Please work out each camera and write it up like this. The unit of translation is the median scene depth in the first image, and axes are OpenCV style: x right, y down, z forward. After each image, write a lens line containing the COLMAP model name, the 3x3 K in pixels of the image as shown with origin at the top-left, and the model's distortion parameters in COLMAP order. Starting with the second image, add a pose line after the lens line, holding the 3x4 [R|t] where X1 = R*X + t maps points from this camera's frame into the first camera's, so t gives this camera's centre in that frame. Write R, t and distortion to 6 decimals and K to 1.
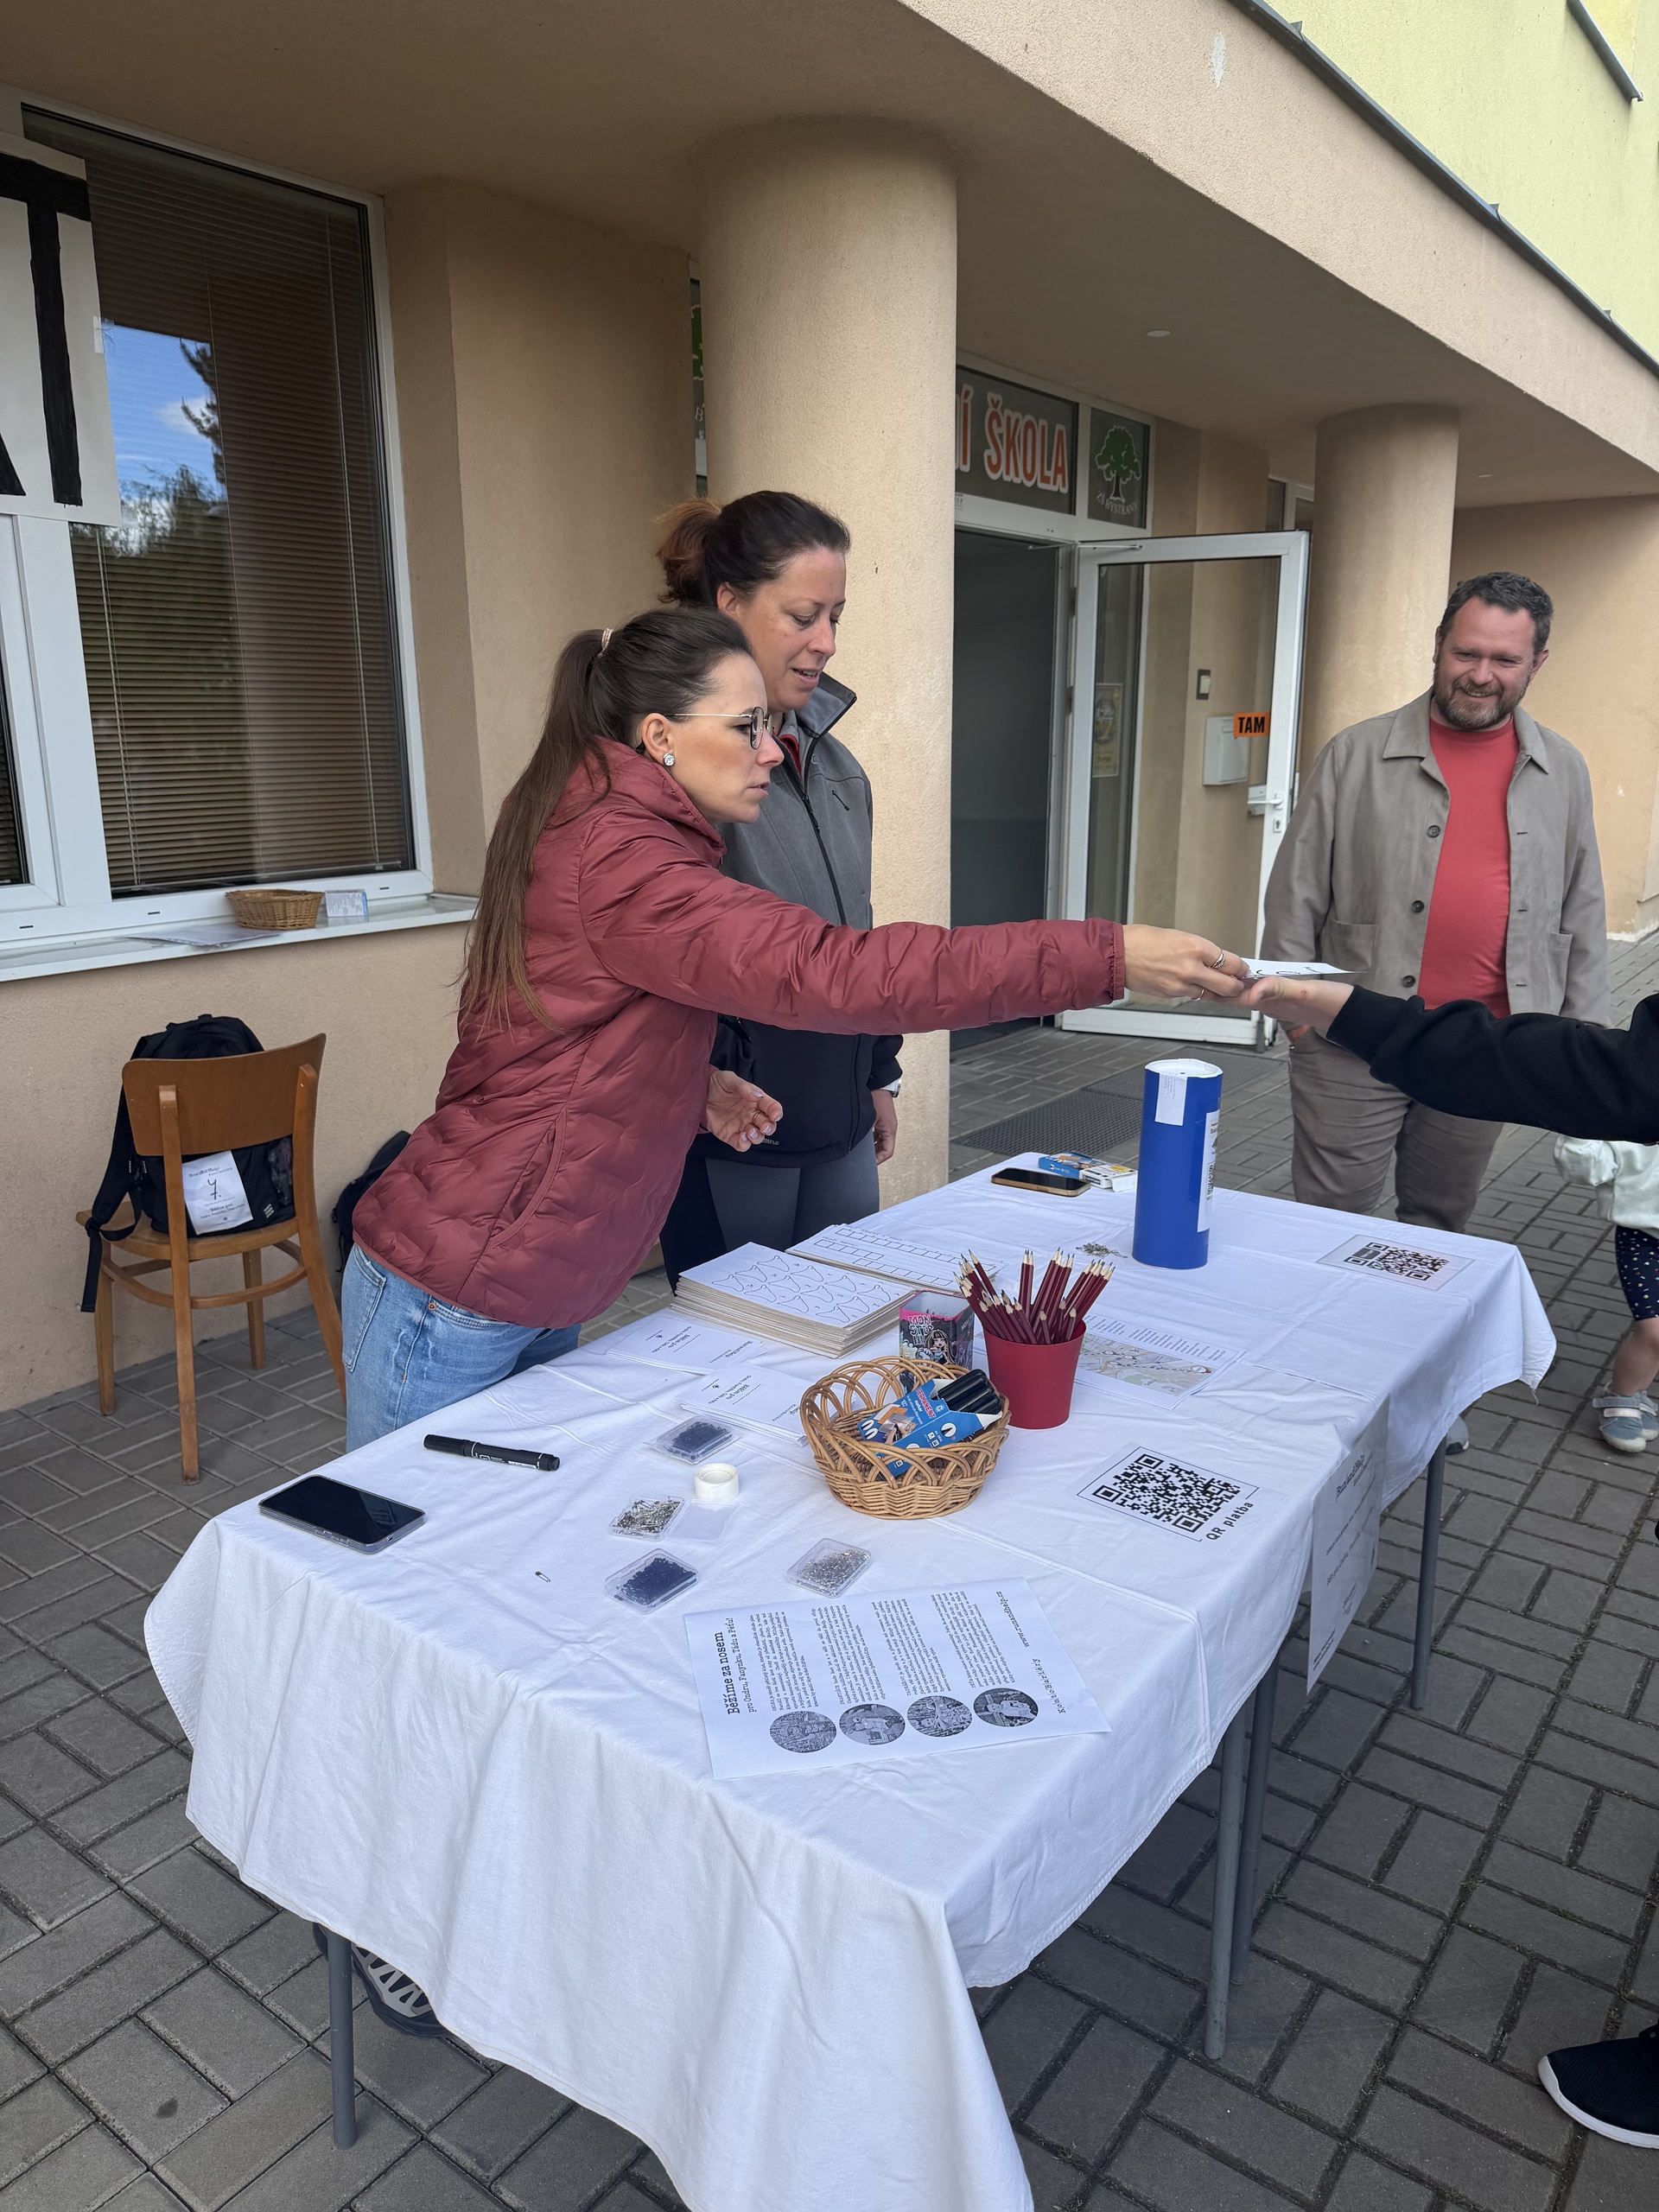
lens RADIAL K [[1551.3, 0, 846.9], [0, 1551.3, 1101.2], [0, 0, 1]] dist [0.009472, -0.018584]
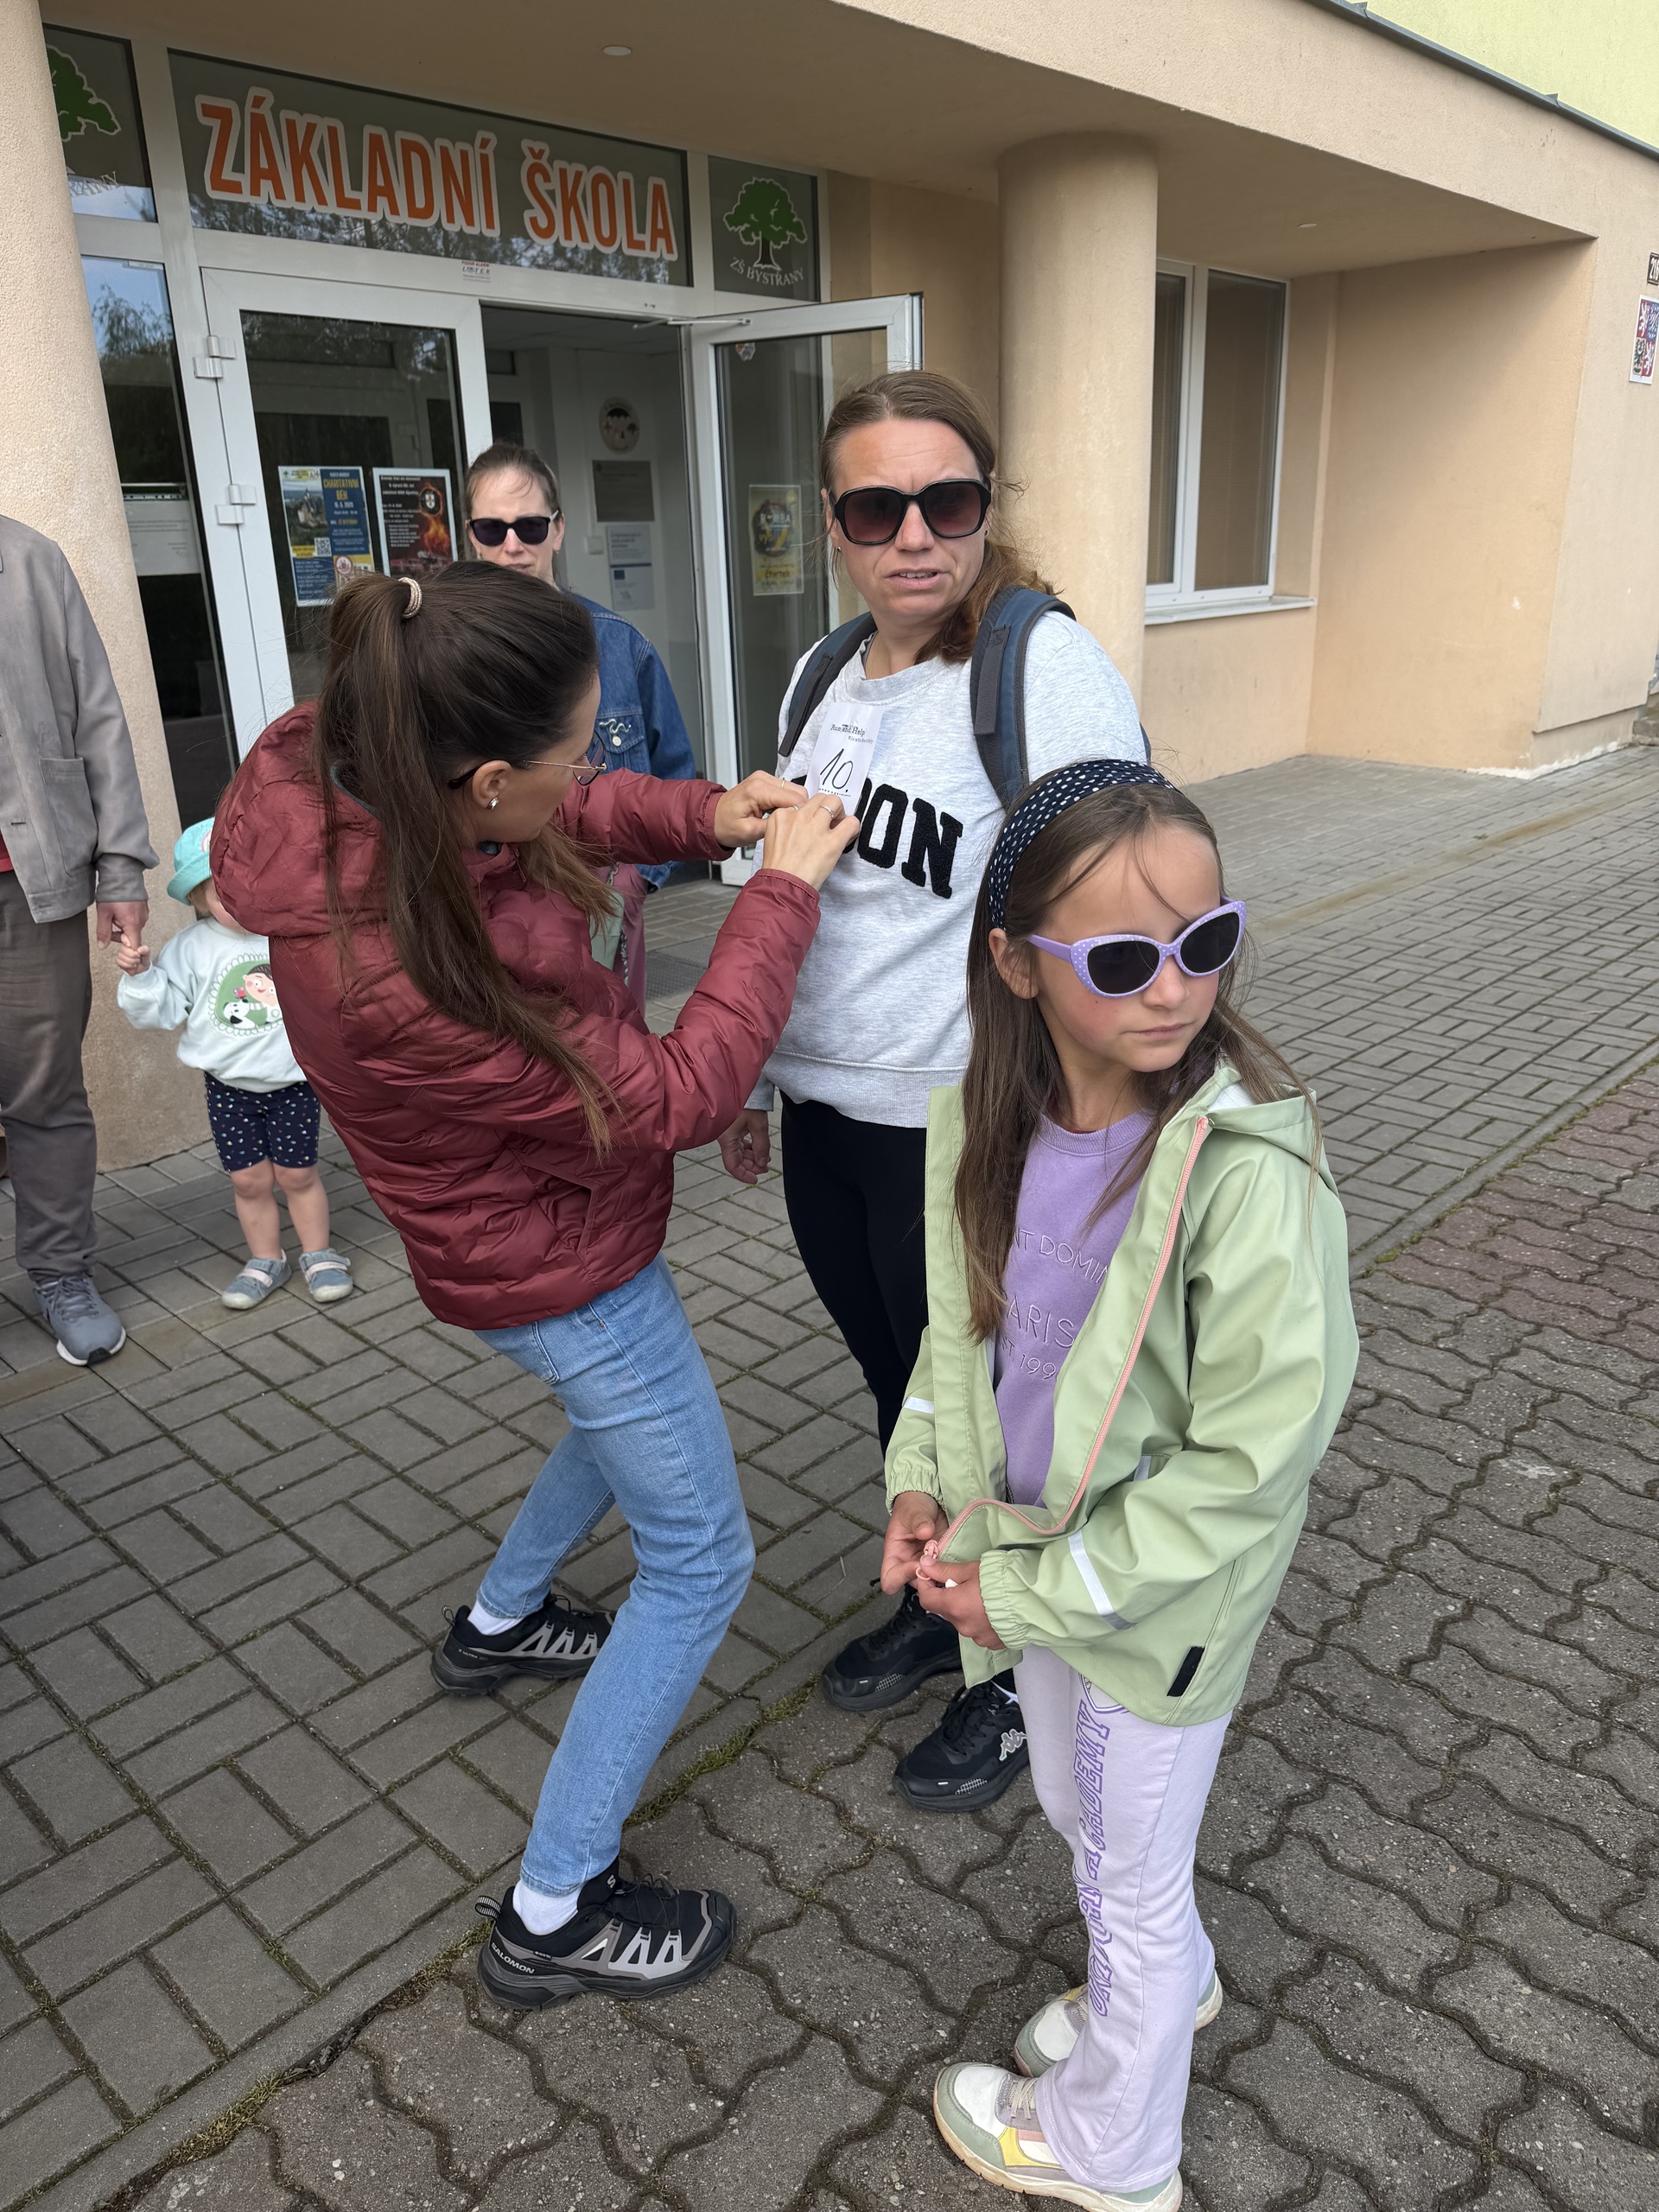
lens RADIAL K [[1551.3, 0, 822.0], [0, 1551.3, 1096.5], [0, 0, 1]] dist [0.009472, -0.018584]
pose [[0.992047, 0.028562, -0.122582, 0.342239], [-0.015433, 0.994167, 0.106744, -0.017517], [0.124915, -0.104003, 0.986701, 0.096497]]
